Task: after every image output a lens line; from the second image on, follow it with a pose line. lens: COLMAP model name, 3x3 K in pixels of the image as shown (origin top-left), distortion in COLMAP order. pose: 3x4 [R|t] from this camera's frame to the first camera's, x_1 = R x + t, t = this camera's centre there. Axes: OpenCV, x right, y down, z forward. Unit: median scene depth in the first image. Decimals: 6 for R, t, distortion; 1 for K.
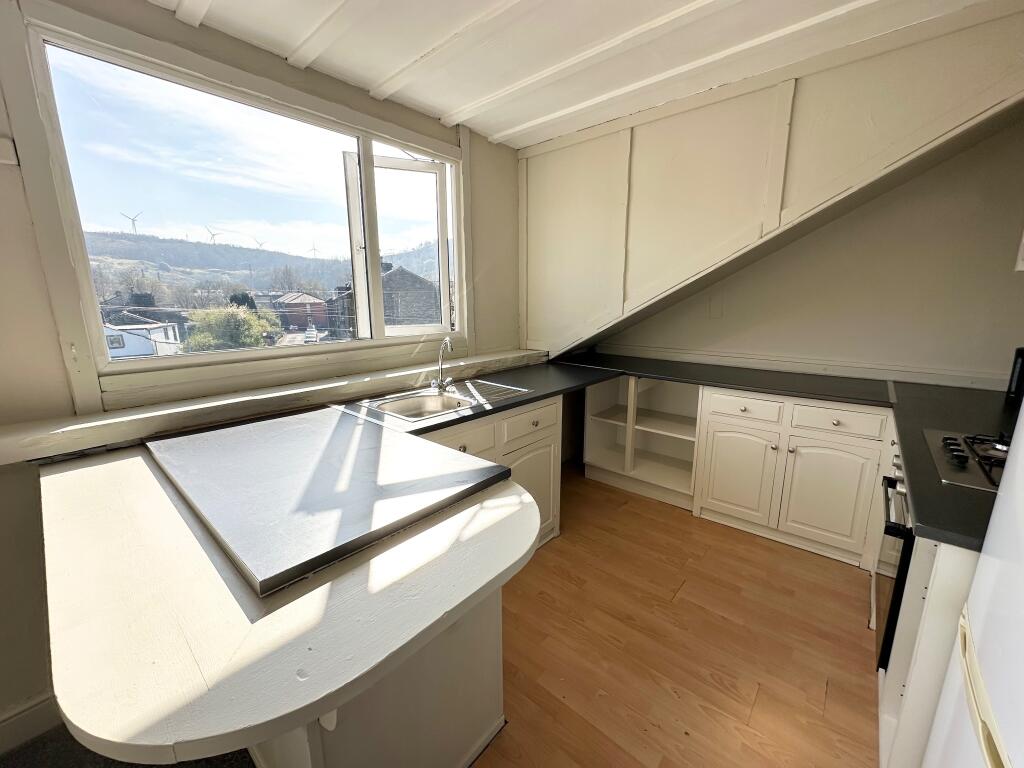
lens RADIAL K [[407.8, 0, 512.7], [0, 407.8, 382.0], [0, 0, 1]] dist [-0.004463, 0.001891]
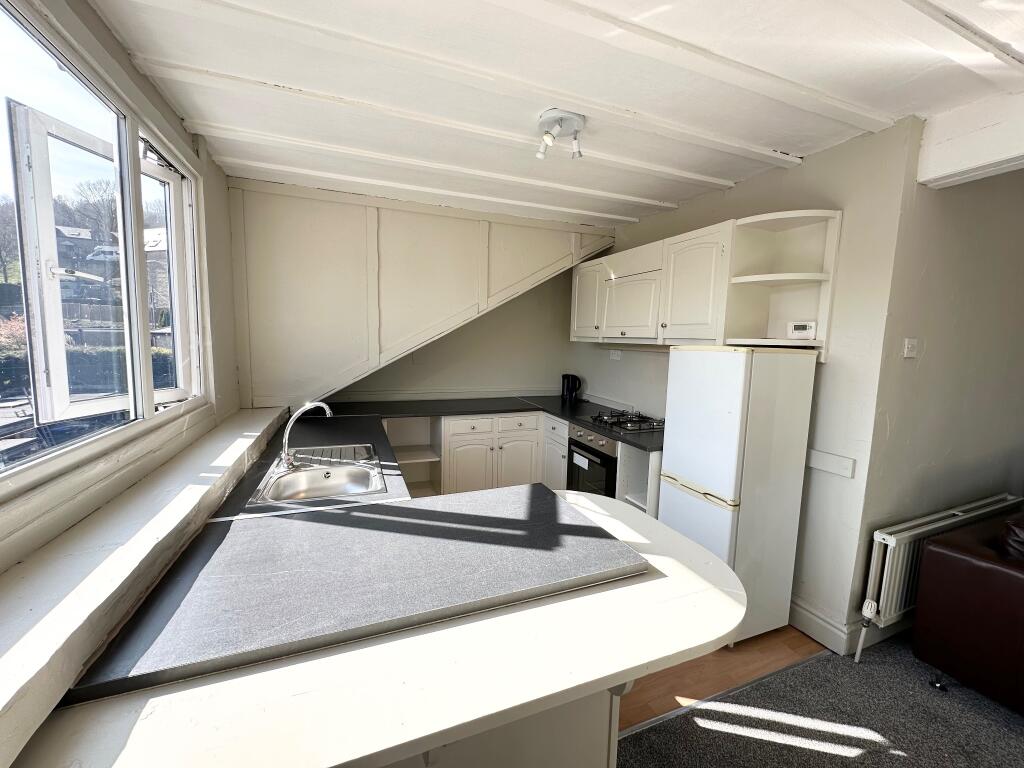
lens RADIAL K [[407.8, 0, 511.9], [0, 407.8, 384.0], [0, 0, 1]] dist [-0.004463, 0.001891]
pose [[0.463837, -0.079130, 0.882380, -0.639914], [0.151826, 0.988368, 0.008826, -0.078679], [-0.872814, 0.129874, 0.470456, 0.184856]]
